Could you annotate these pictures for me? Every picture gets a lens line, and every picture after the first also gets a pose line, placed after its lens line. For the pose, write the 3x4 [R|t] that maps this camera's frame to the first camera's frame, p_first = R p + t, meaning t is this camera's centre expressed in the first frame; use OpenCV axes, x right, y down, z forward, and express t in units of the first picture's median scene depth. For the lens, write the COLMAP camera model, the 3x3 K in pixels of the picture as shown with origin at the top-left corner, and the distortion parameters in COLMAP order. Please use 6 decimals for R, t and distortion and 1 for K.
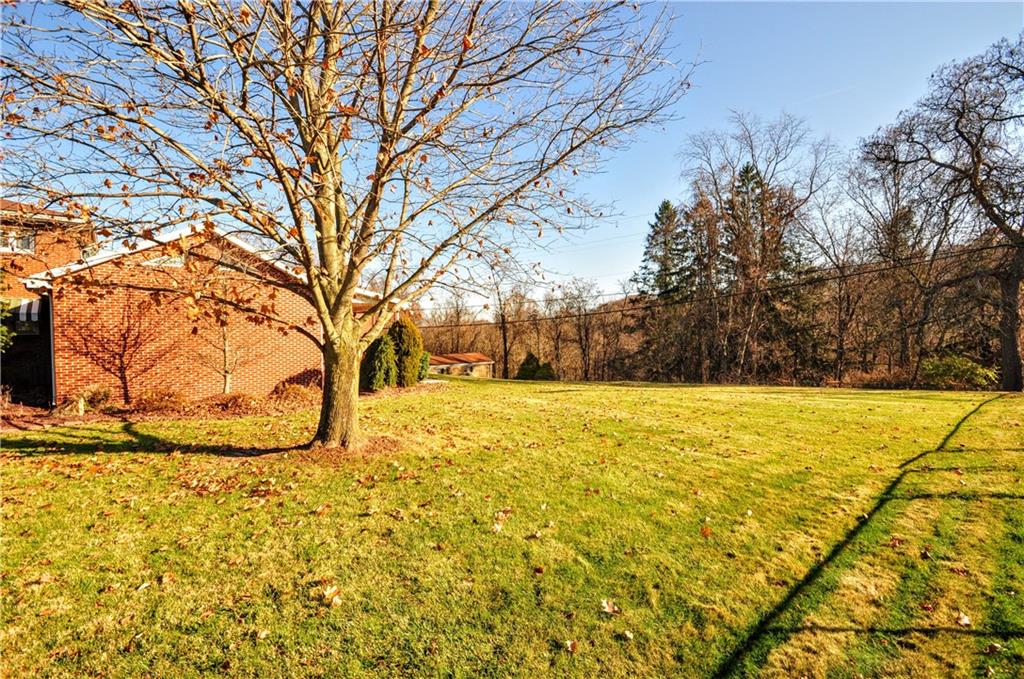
lens RADIAL K [[438.8, 0, 512.0], [0, 438.8, 339.5], [0, 0, 1]] dist [0.000325, -0.000041]
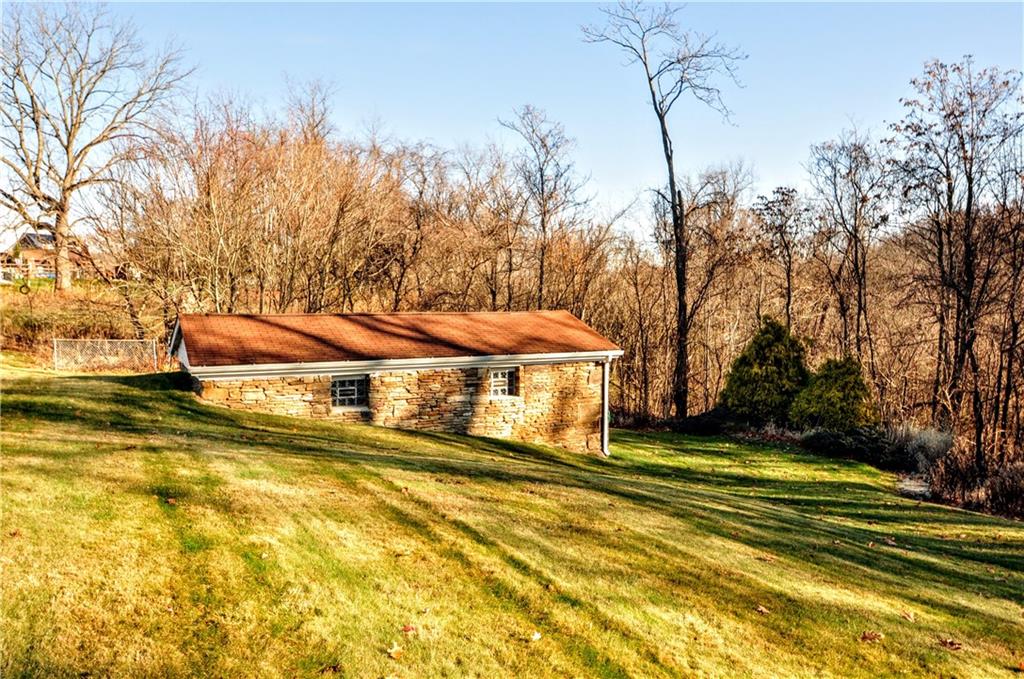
lens RADIAL K [[794.2, 0, 512.0], [0, 794.2, 339.5], [0, 0, 1]] dist [-0.001782, -0.002069]
pose [[0.973064, 0.041652, -0.226739, -0.006115], [-0.030466, 0.998150, 0.052612, 0.038359], [0.228511, -0.044287, 0.972533, 0.911213]]
